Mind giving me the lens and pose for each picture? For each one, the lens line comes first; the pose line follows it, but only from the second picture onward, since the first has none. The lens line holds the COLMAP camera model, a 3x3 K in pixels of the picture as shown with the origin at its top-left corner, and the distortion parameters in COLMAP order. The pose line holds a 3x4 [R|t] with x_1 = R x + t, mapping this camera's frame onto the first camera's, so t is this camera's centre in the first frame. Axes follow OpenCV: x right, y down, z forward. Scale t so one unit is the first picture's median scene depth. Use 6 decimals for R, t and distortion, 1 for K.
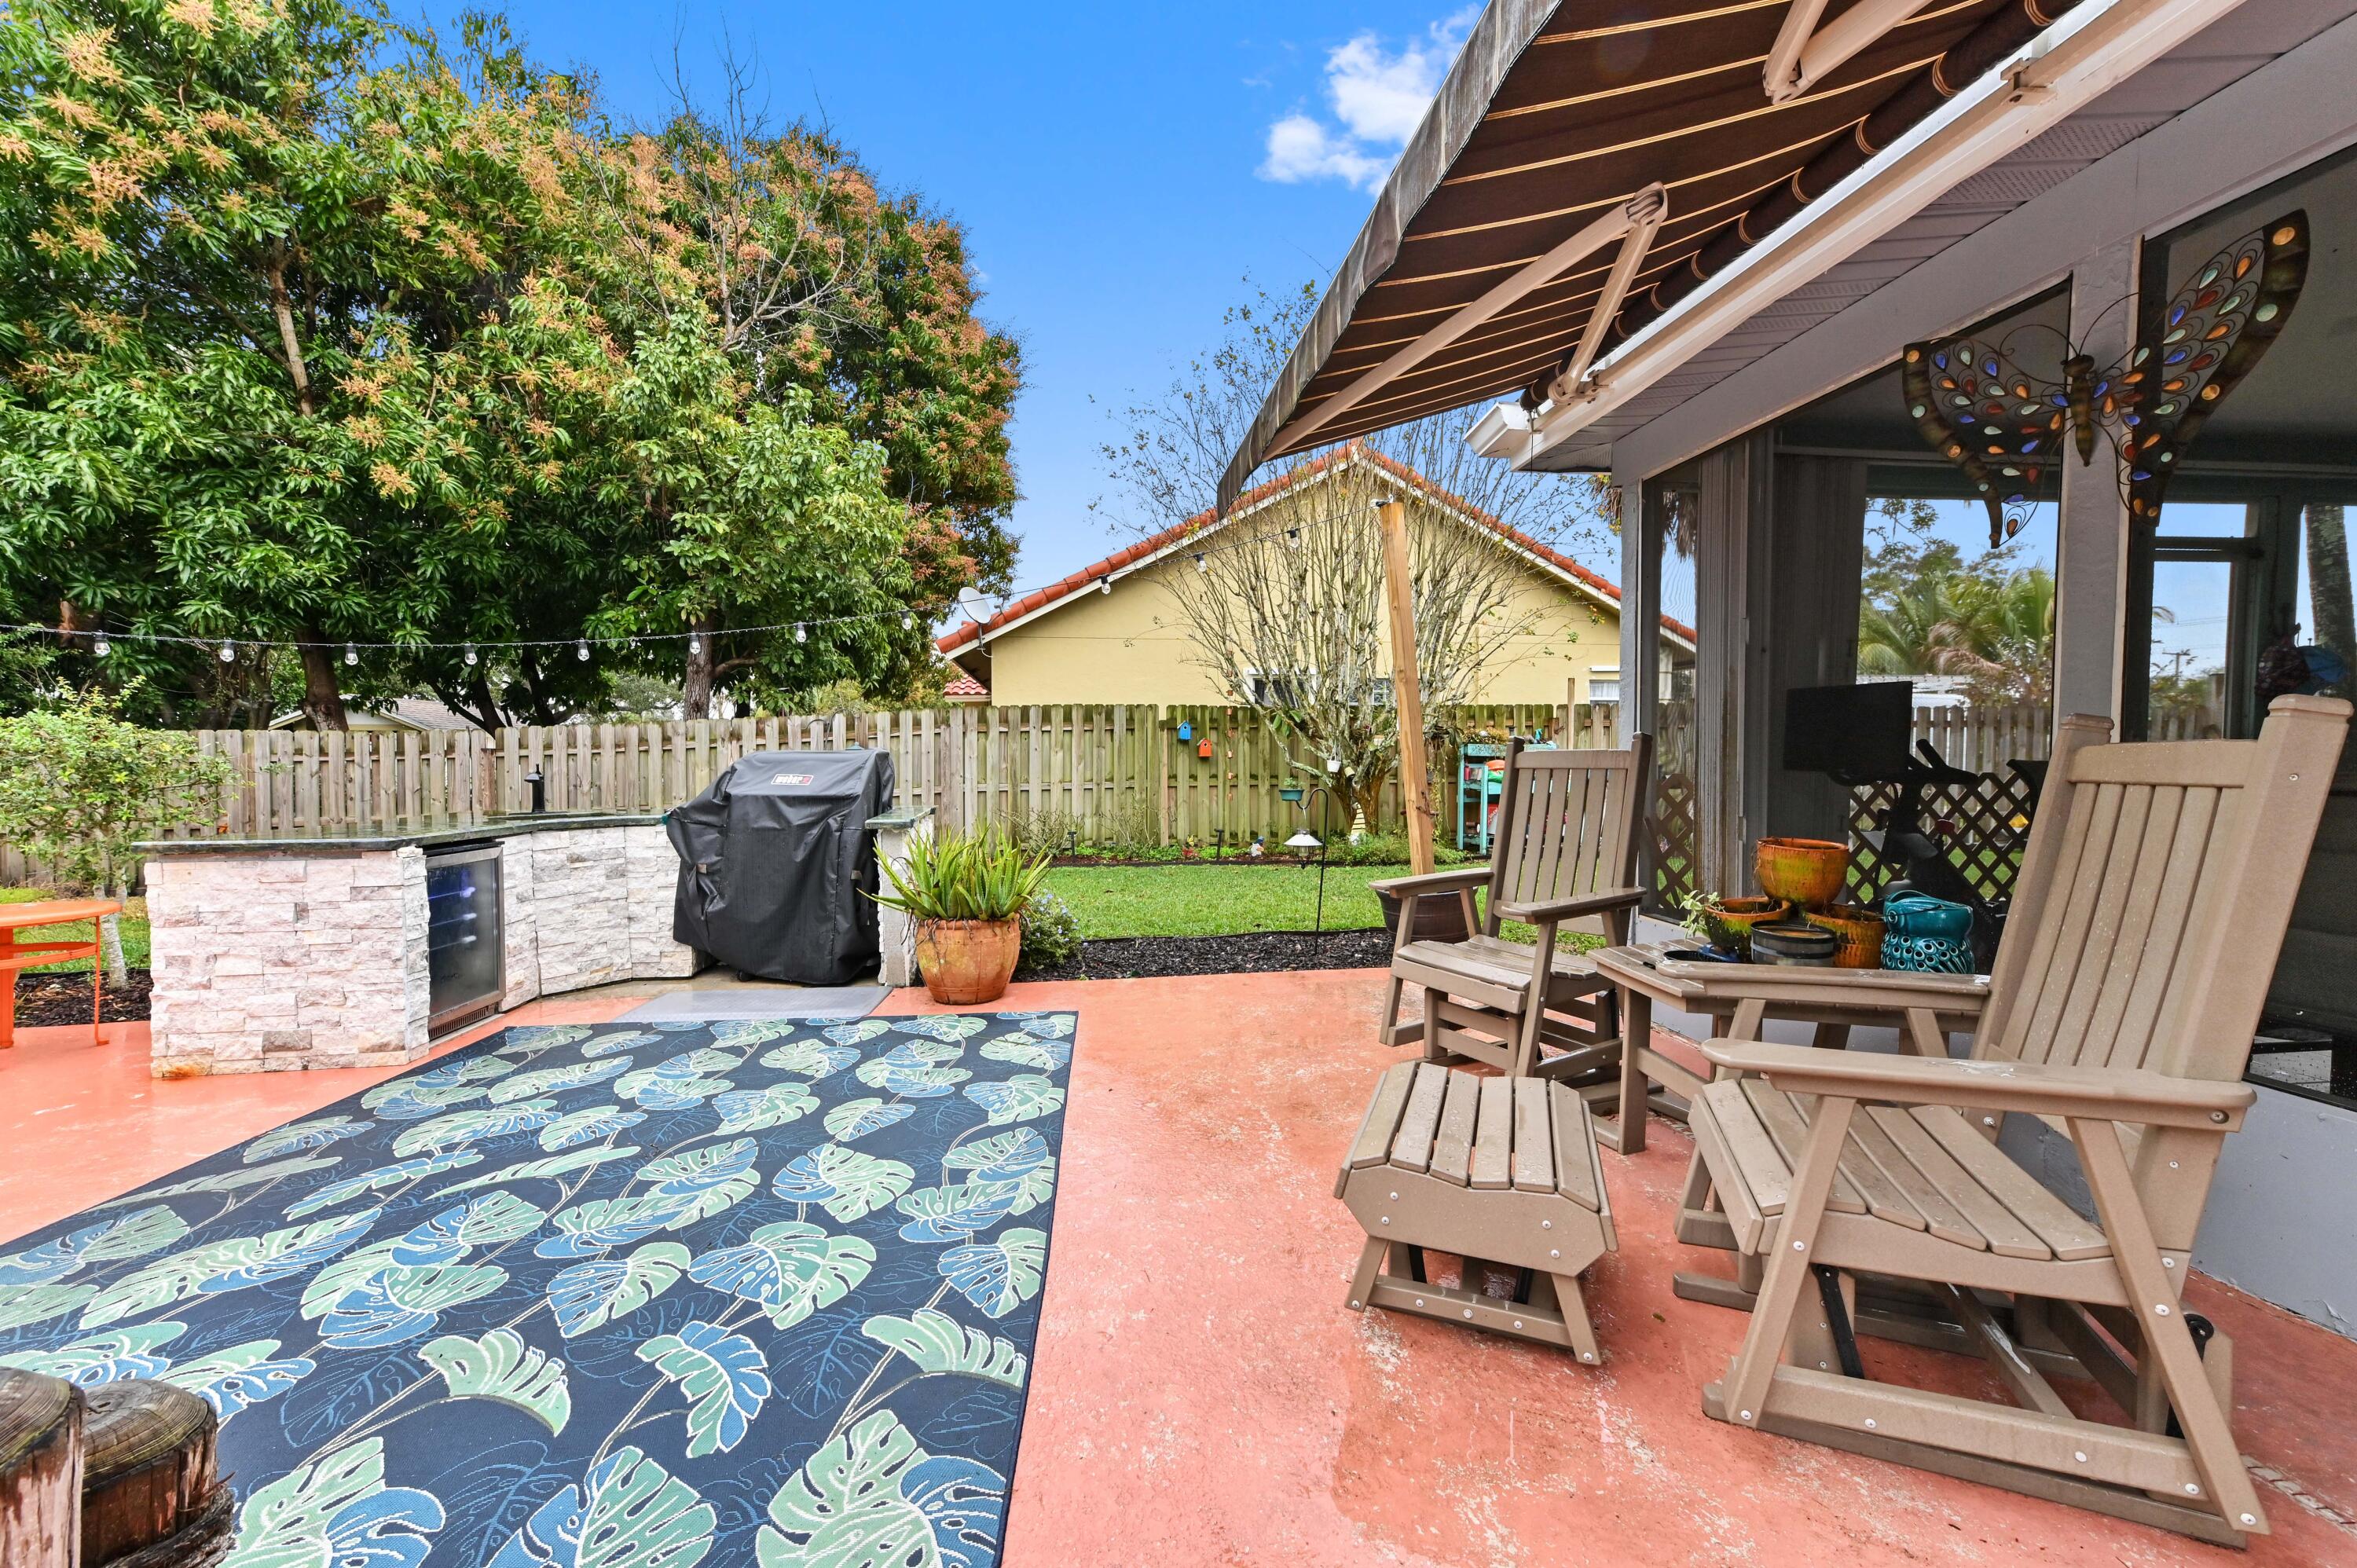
lens RADIAL K [[919.8, 0, 1171.4], [0, 919.8, 788.9], [0, 0, 1]] dist [0.015357, 0.000648]
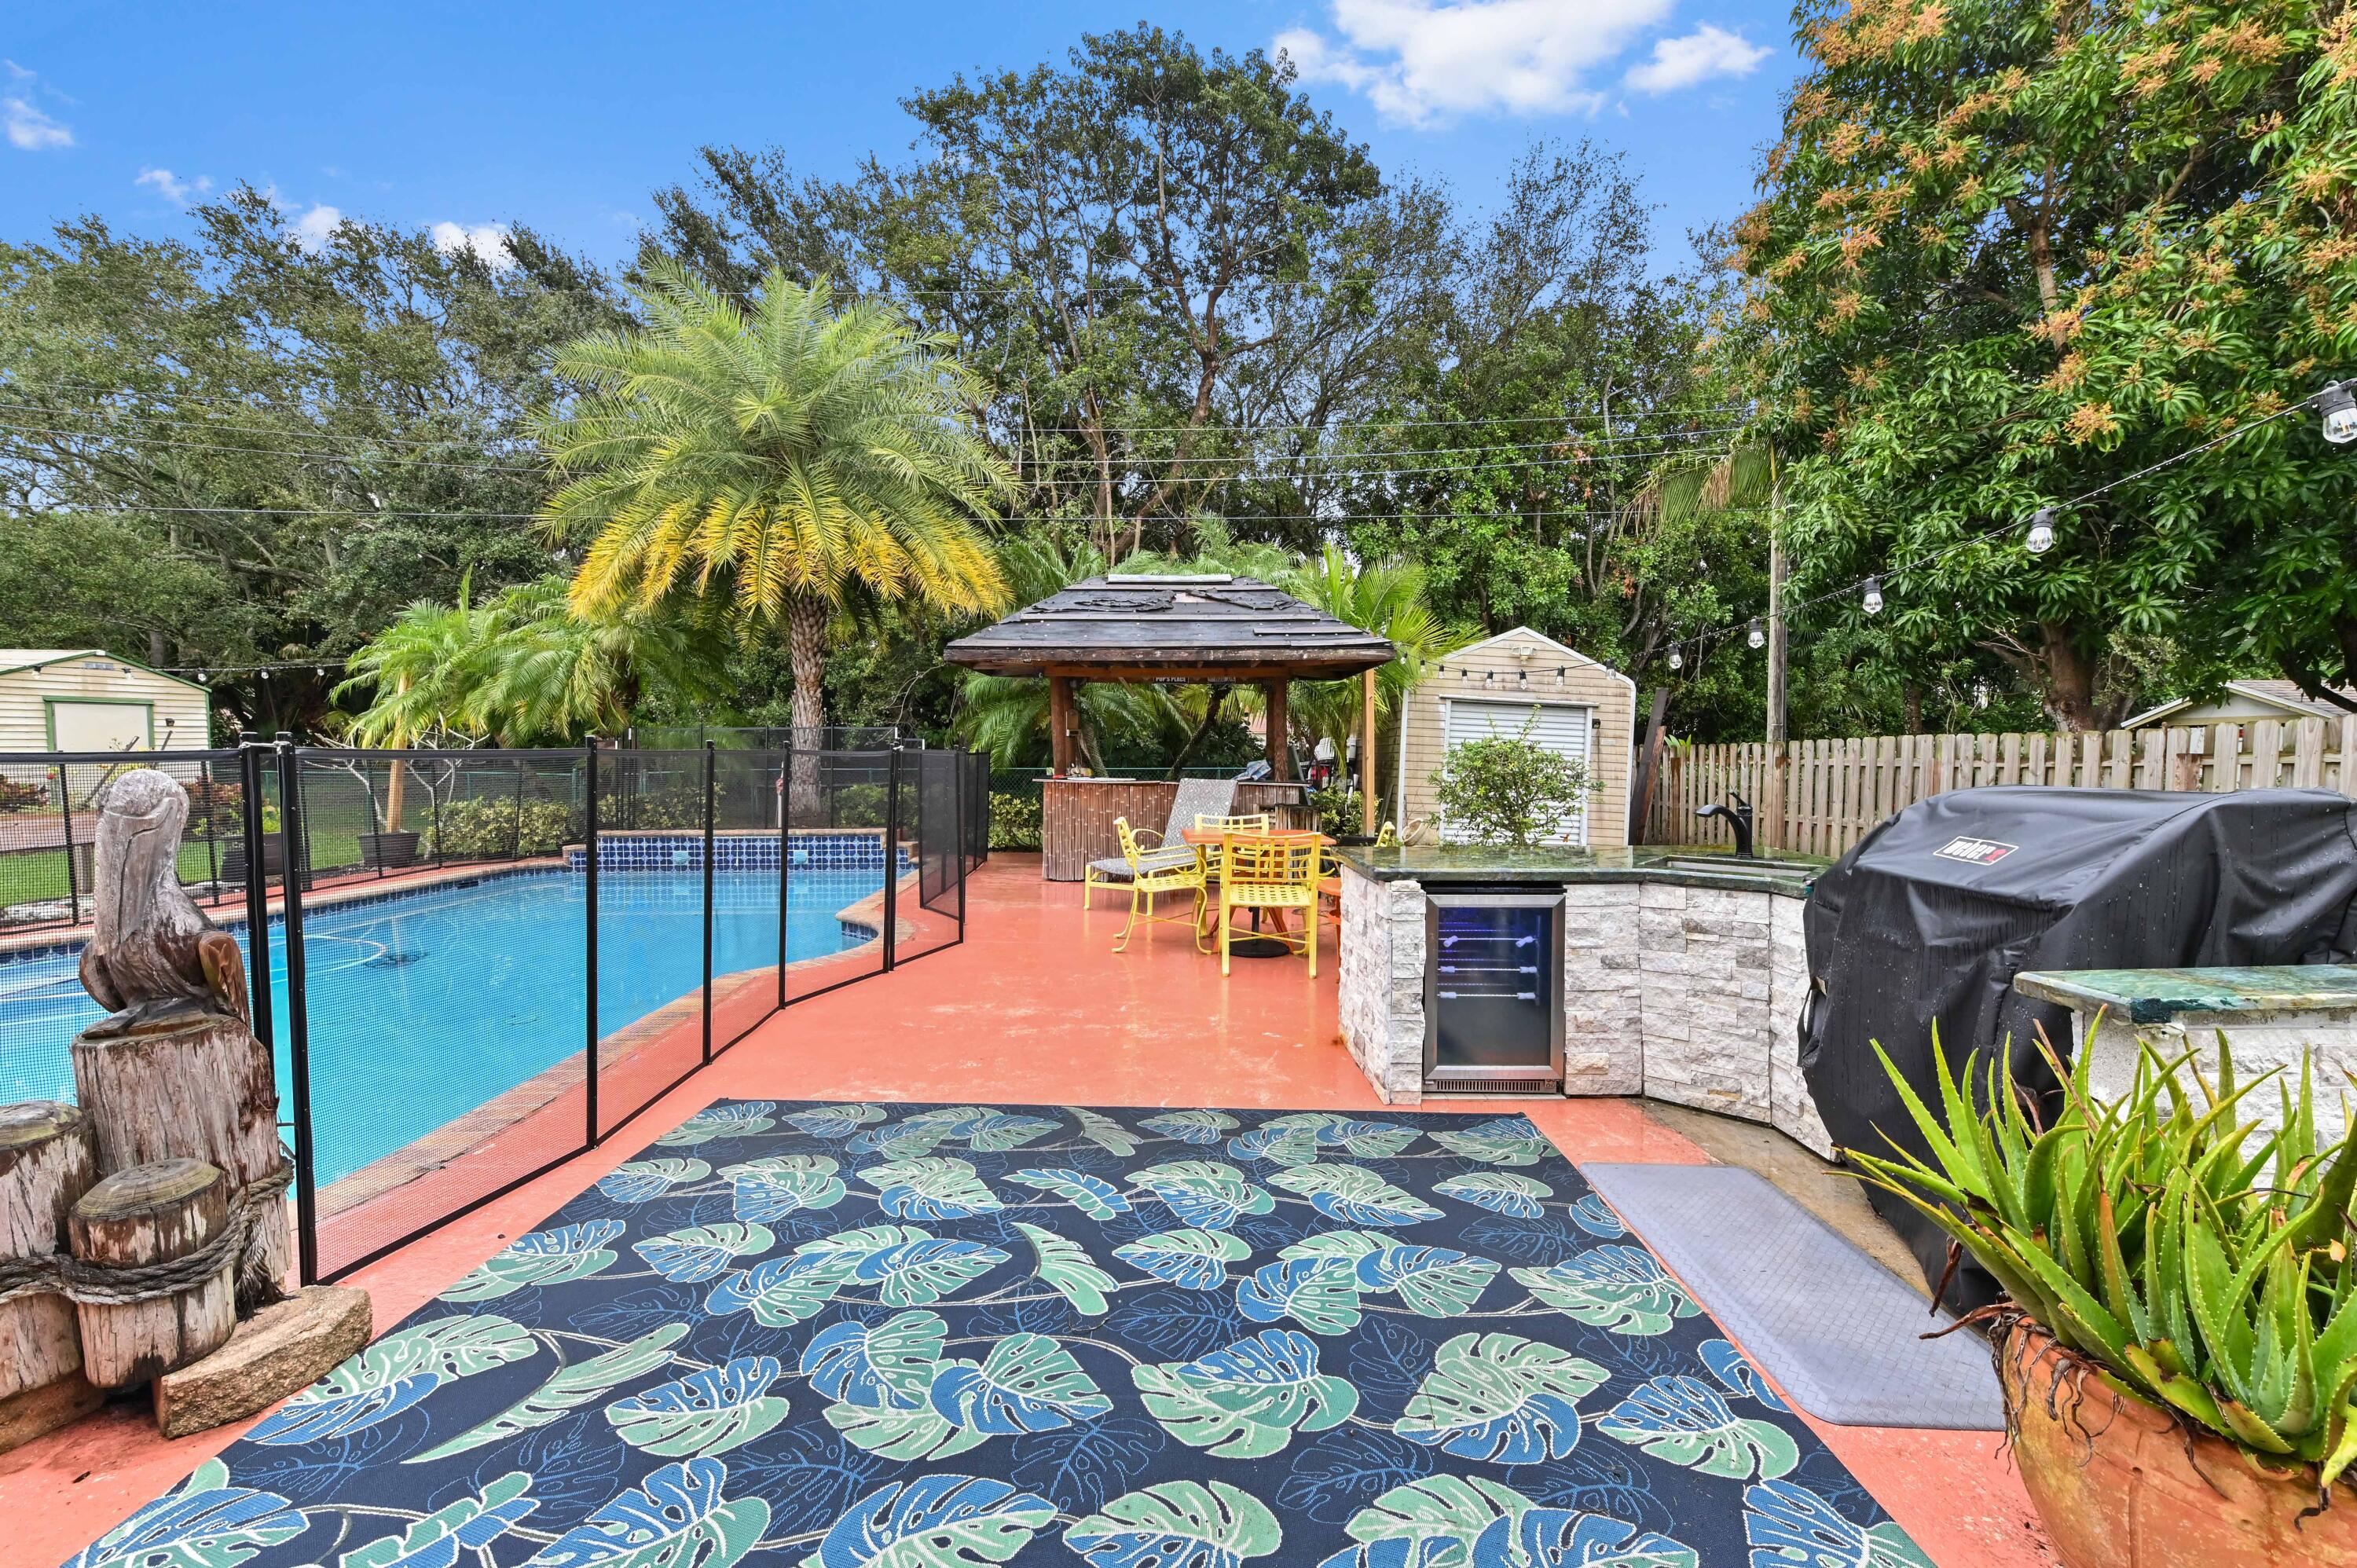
lens RADIAL K [[919.8, 0, 1189.3], [0, 919.8, 781.7], [0, 0, 1]] dist [0.015357, 0.000648]
pose [[-0.080619, 0.035013, -0.996130, 0.044972], [-0.035035, 0.998666, 0.037937, -0.022624], [0.996129, 0.037958, -0.079285, 0.292289]]
